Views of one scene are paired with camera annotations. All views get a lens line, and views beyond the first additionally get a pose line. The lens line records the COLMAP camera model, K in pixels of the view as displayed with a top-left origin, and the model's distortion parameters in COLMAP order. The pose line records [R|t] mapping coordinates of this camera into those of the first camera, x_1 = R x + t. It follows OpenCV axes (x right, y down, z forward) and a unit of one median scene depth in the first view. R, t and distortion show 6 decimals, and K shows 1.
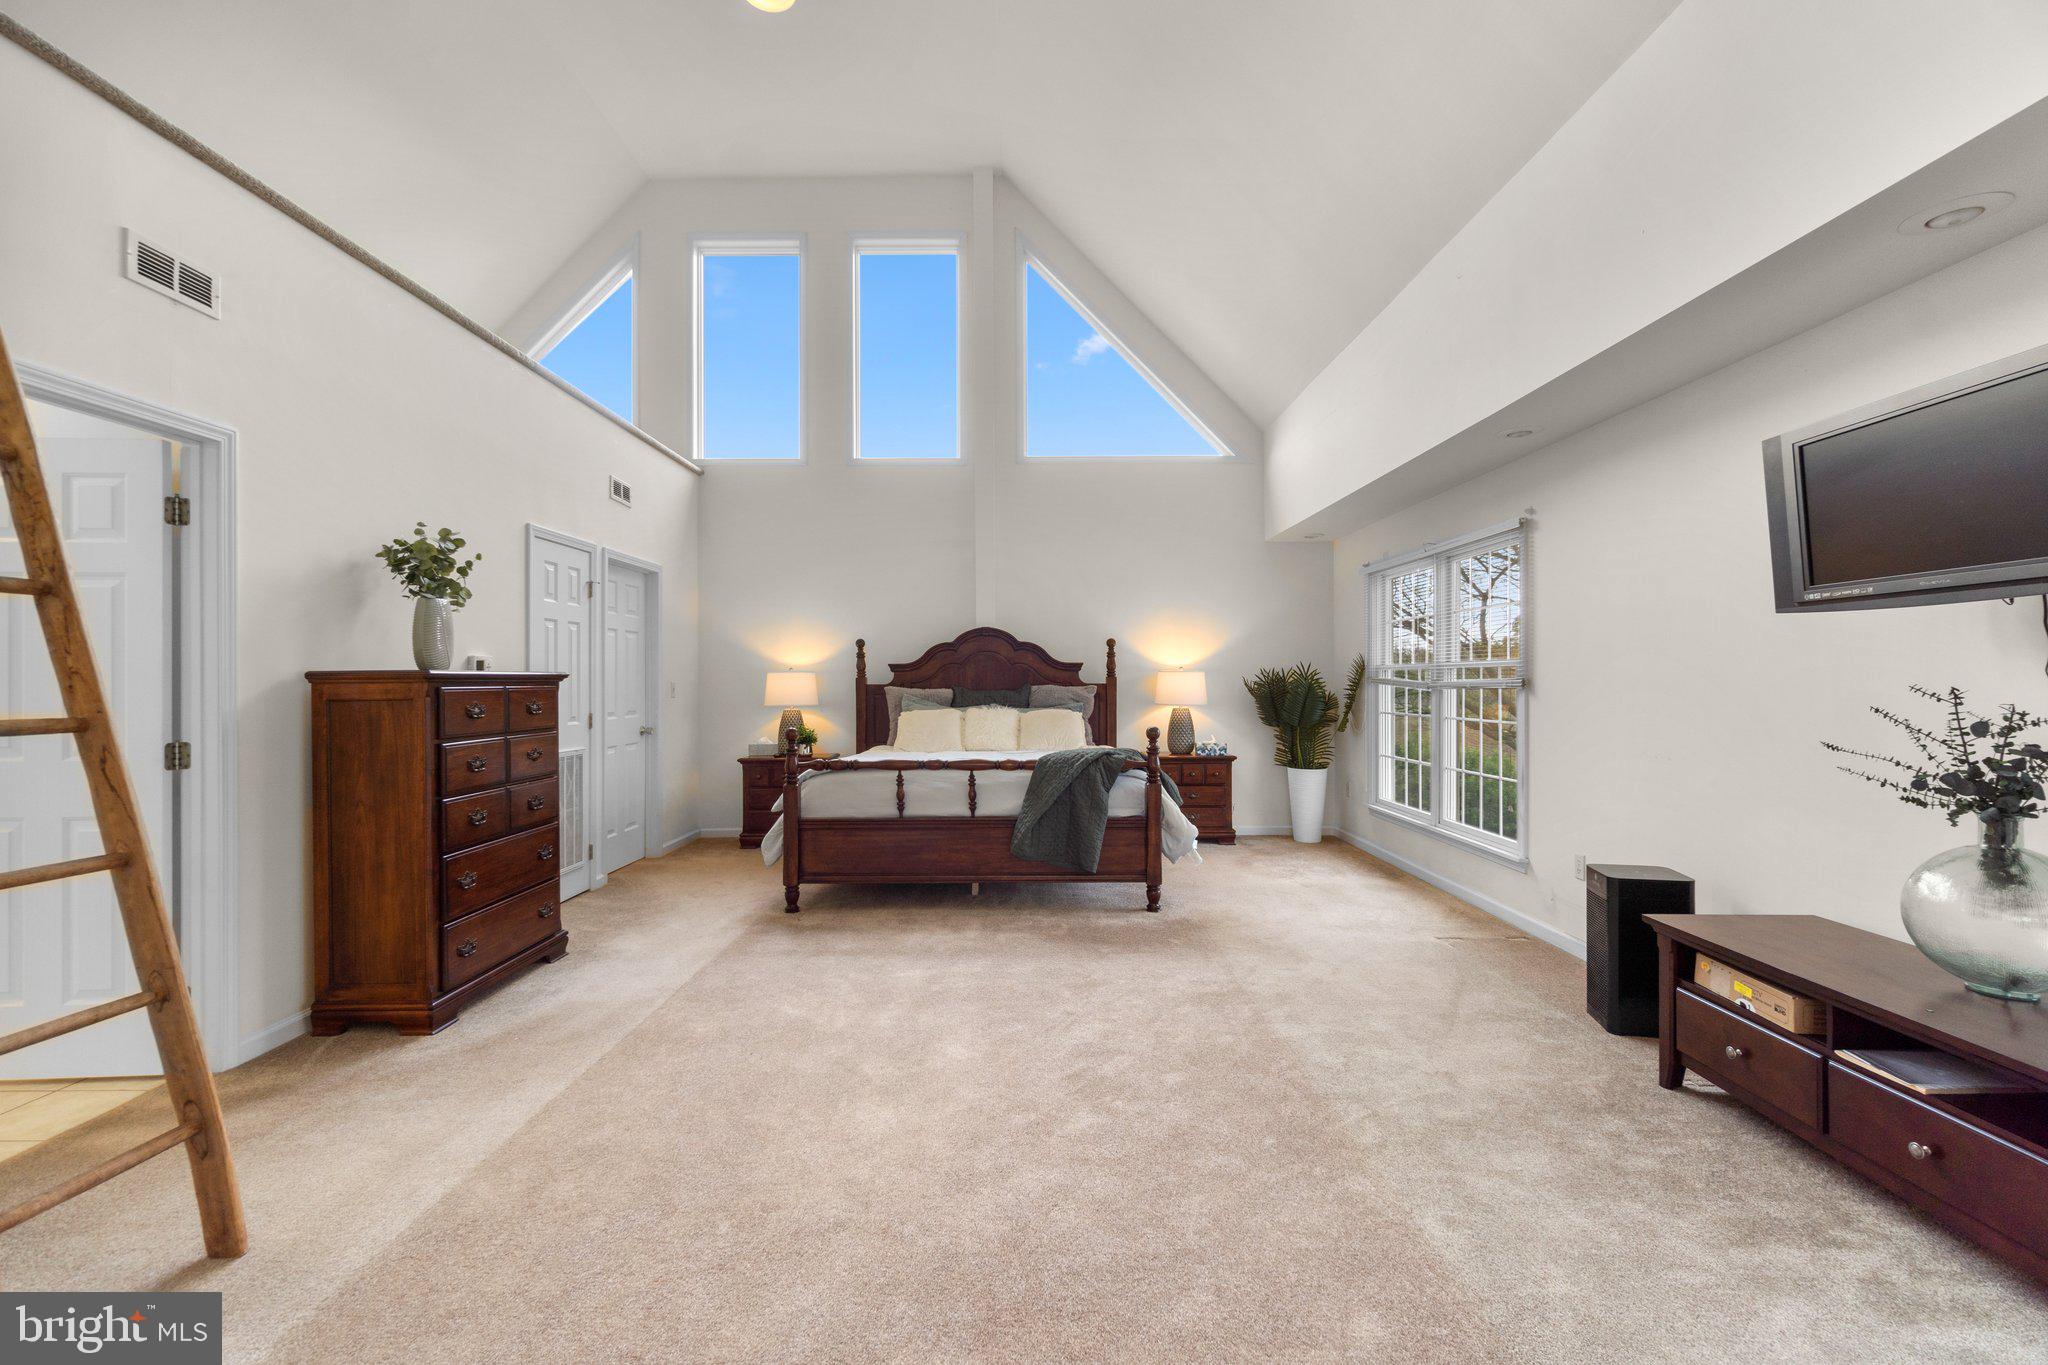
lens RADIAL K [[883.4, 0, 1026.1], [0, 883.4, 675.0], [0, 0, 1]] dist [-0.002944, -0.000051]
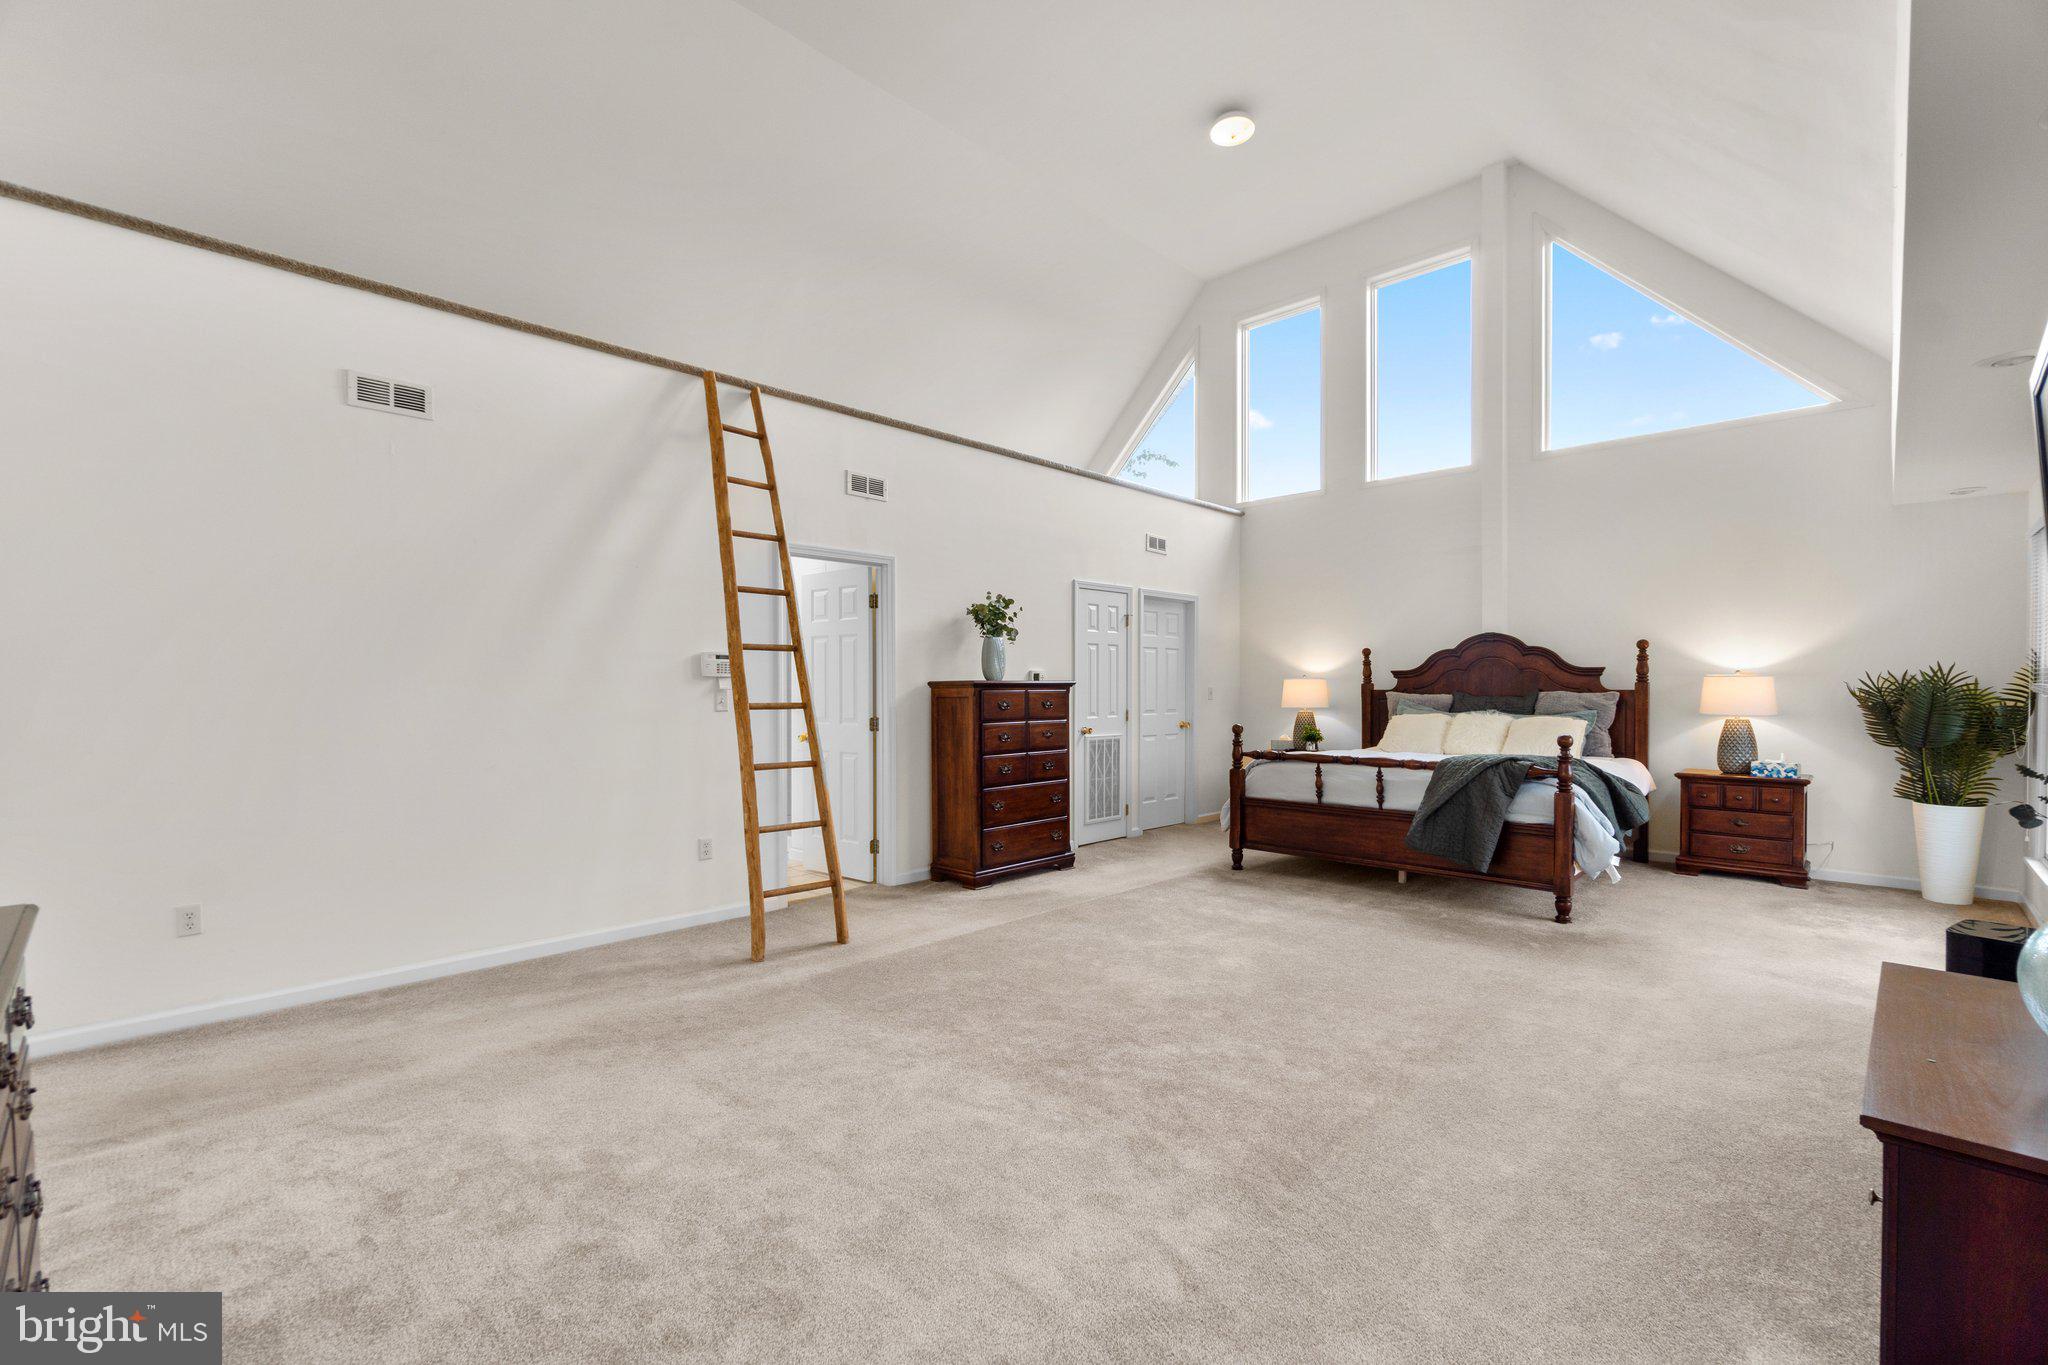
lens RADIAL K [[886.9, 0, 1022.6], [0, 886.9, 694.1], [0, 0, 1]] dist [-0.003926, 0.000402]
pose [[0.711044, 0.007315, -0.703109, 0.405896], [0.004342, 0.999881, 0.014793, -0.003011], [0.703134, -0.013571, 0.710928, -0.113076]]
